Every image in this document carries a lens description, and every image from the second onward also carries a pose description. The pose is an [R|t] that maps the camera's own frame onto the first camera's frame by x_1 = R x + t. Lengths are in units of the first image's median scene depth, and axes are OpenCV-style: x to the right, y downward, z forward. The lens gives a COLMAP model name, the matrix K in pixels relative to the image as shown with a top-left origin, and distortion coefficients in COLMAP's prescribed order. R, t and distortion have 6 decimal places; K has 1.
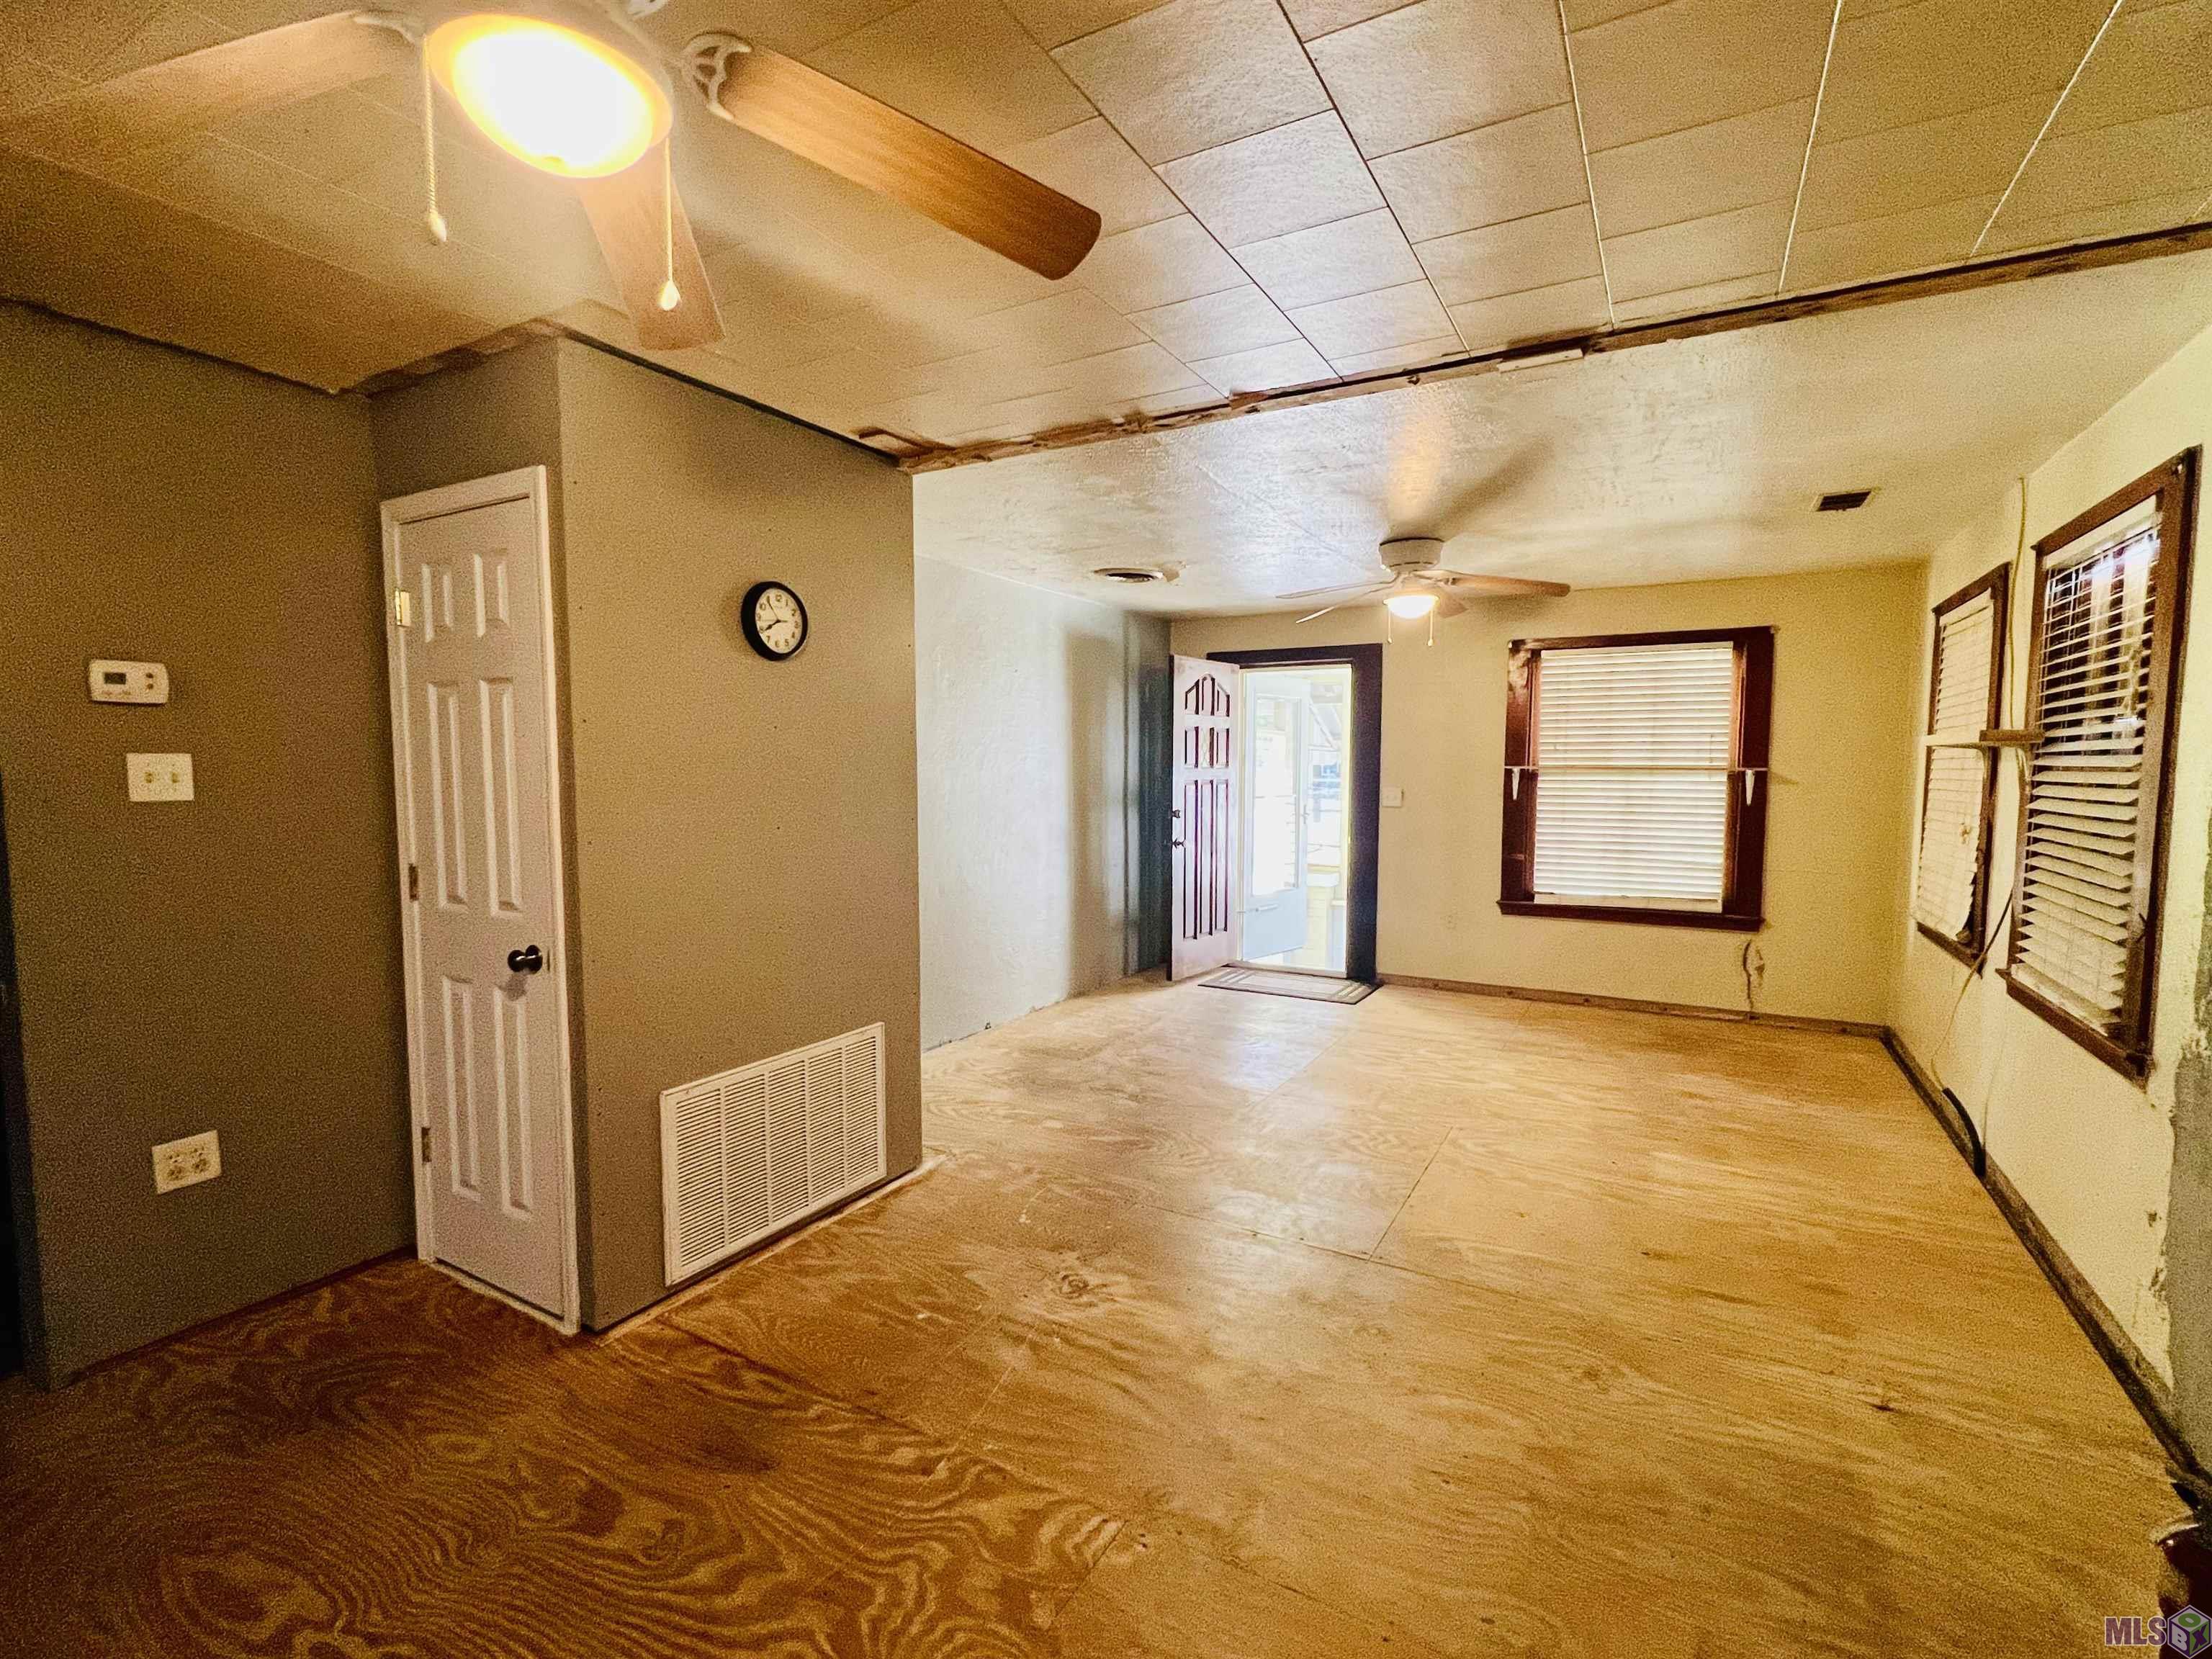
lens RADIAL K [[1003.8, 0, 1109.9], [0, 1003.8, 838.5], [0, 0, 1]] dist [-0.001406, -0.000269]
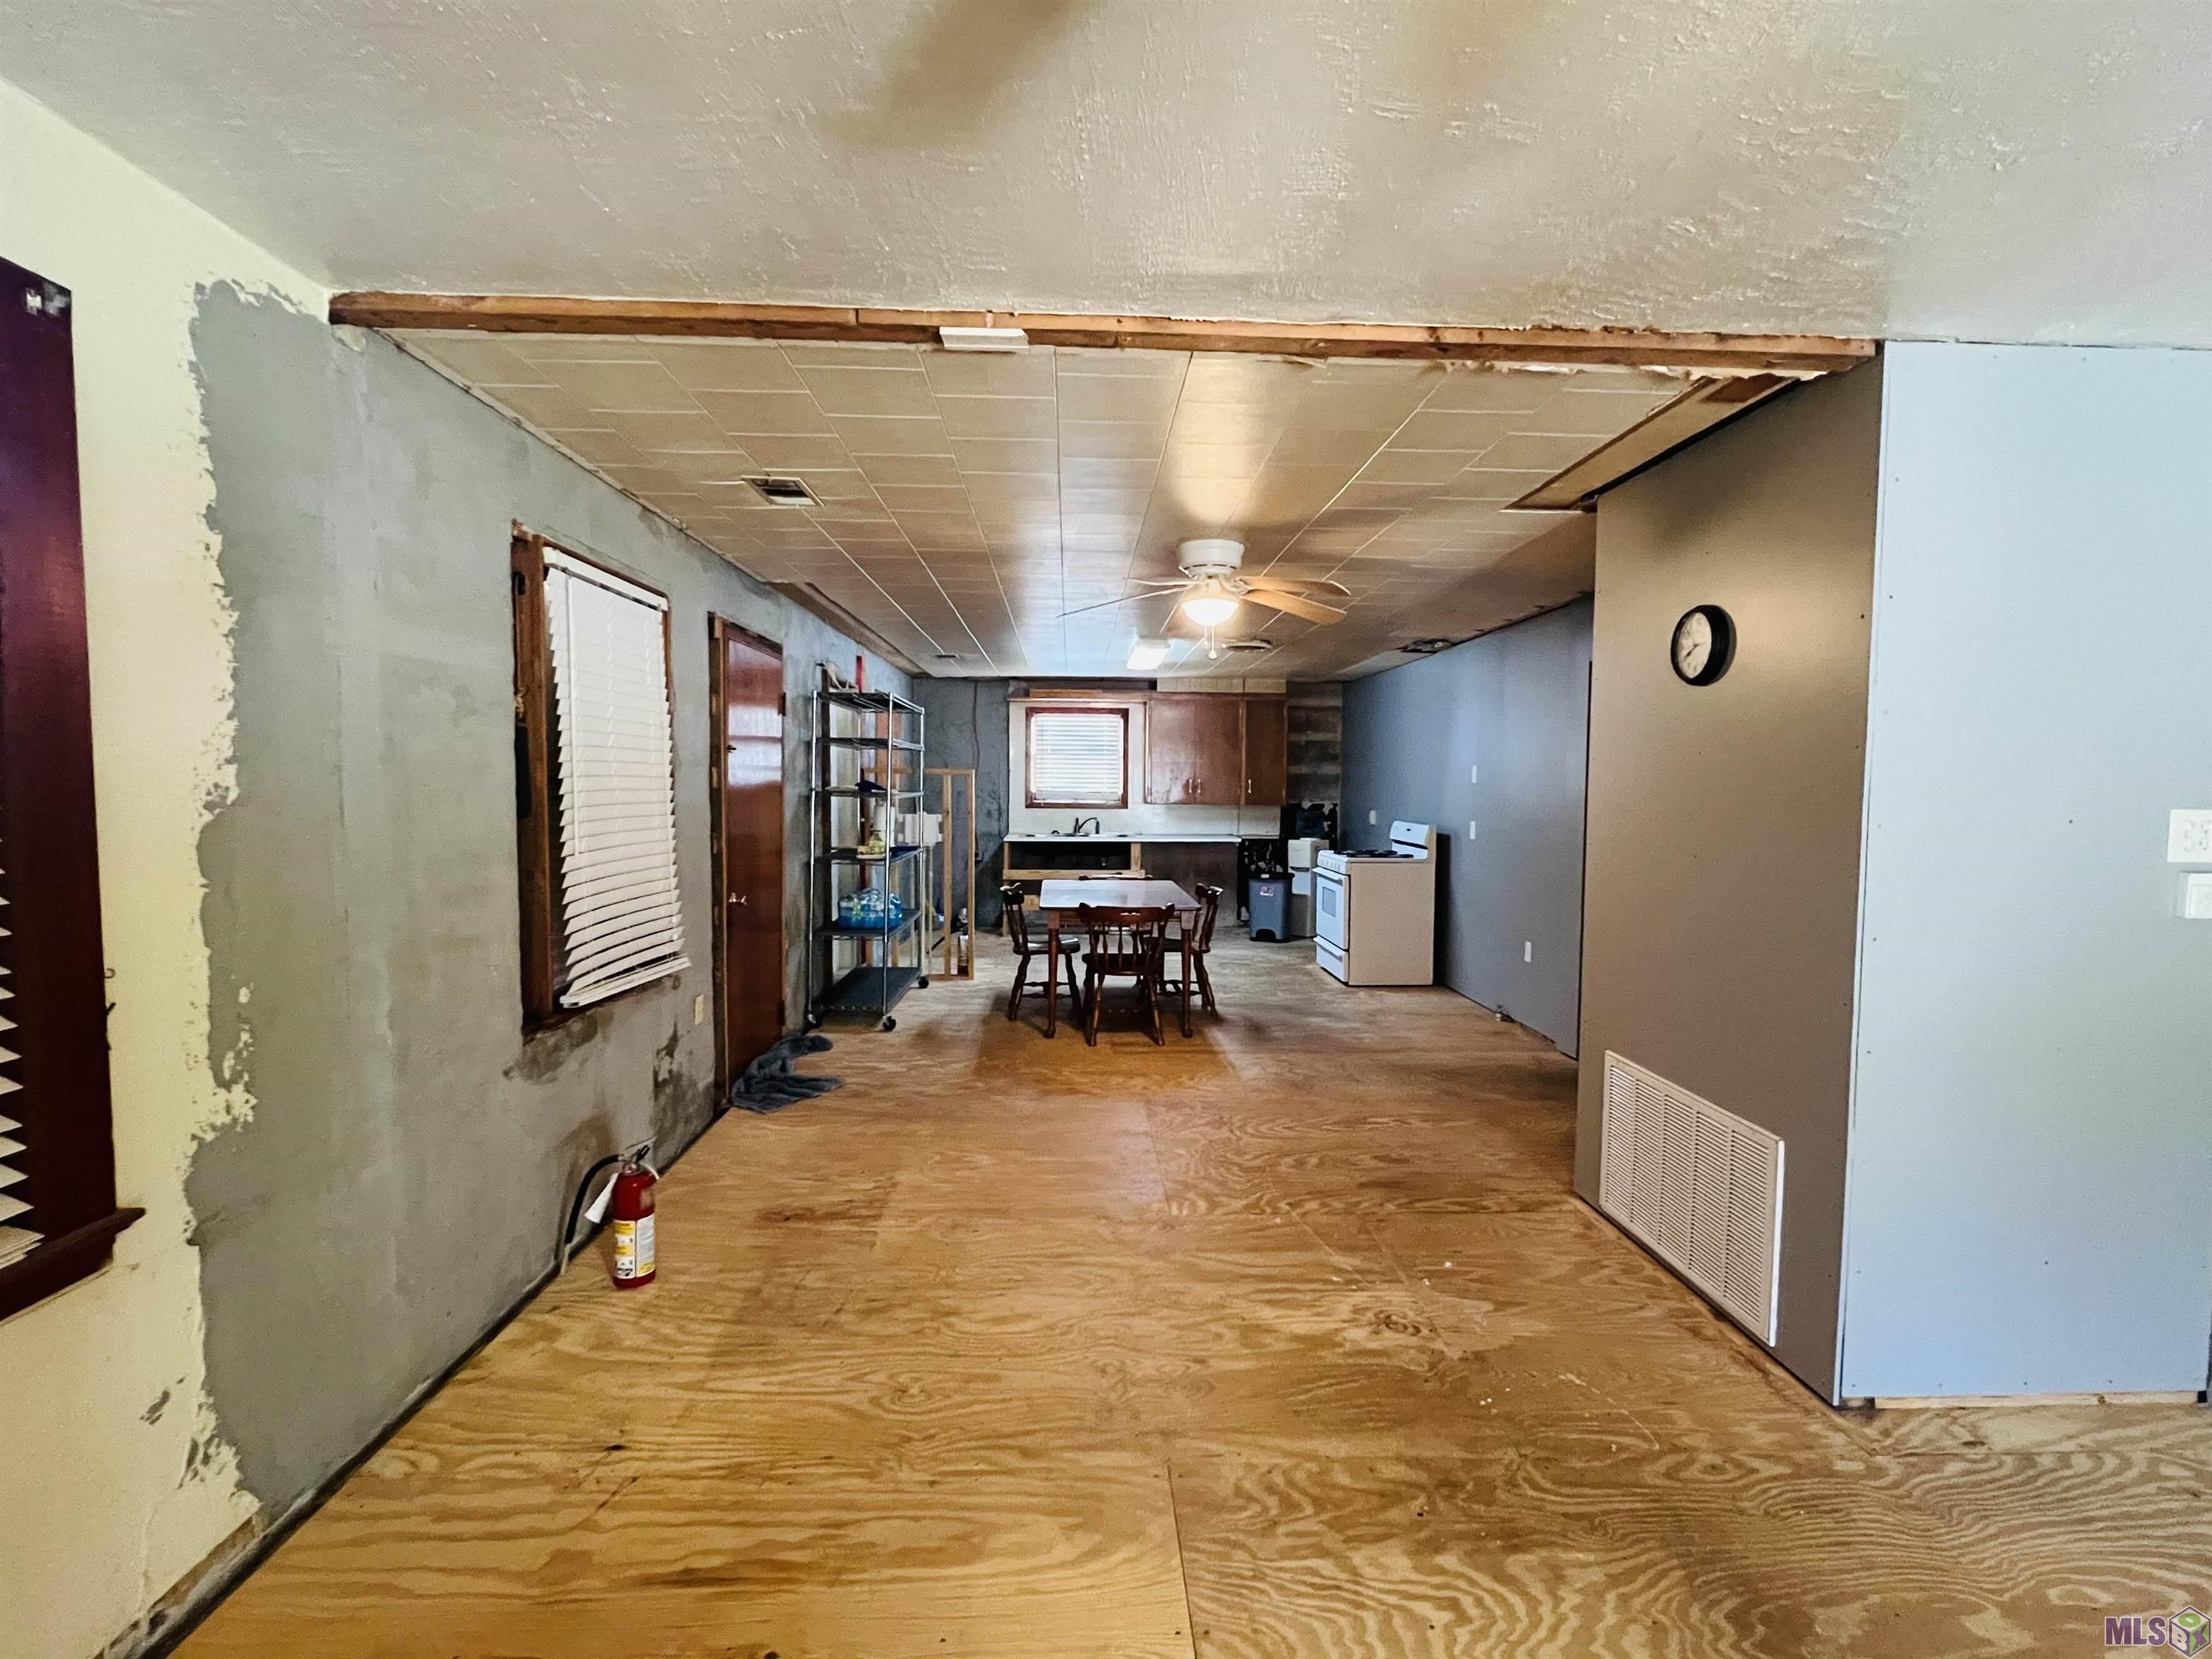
lens RADIAL K [[1003.8, 0, 1105.1], [0, 1003.8, 830.9], [0, 0, 1]] dist [-0.001406, -0.000269]
pose [[-0.850908, 0.016754, -0.525048, 0.768862], [-0.050782, 0.992187, 0.113958, -0.134374], [0.522855, 0.123630, -0.843408, 1.755876]]
